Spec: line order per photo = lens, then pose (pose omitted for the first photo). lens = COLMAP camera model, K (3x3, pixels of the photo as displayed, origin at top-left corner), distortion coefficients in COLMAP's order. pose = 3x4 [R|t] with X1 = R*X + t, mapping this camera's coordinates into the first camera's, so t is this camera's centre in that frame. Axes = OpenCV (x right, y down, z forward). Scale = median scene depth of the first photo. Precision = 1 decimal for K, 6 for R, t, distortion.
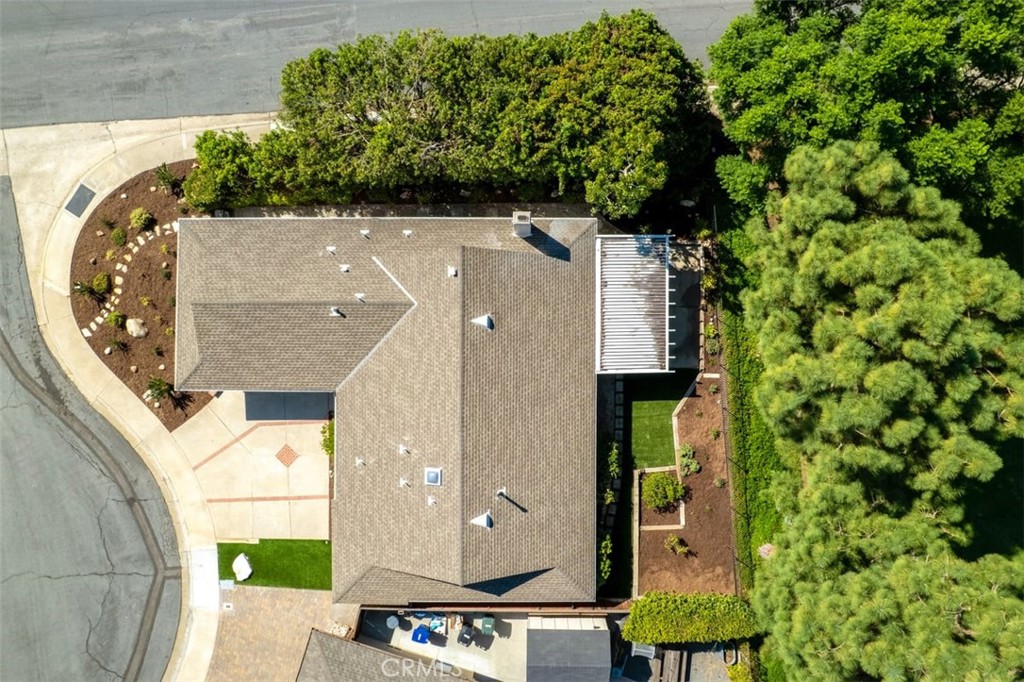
lens RADIAL K [[691.4, 0, 514.0], [0, 691.4, 339.6], [0, 0, 1]] dist [-0.076608, 0.070606]
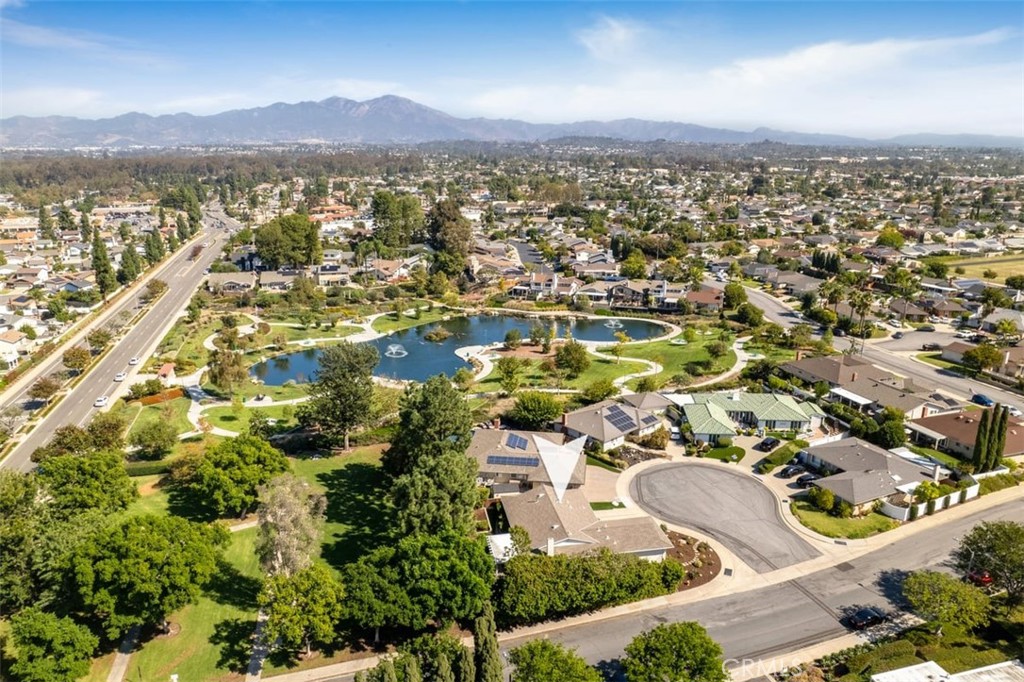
lens RADIAL K [[691.4, 0, 514.0], [0, 691.4, 339.6], [0, 0, 1]] dist [-0.076608, 0.070606]
pose [[-0.982692, 0.057077, -0.176235, 0.523758], [-0.185032, -0.256548, 0.948655, -2.244964], [0.008934, 0.964845, 0.262668, -0.494038]]
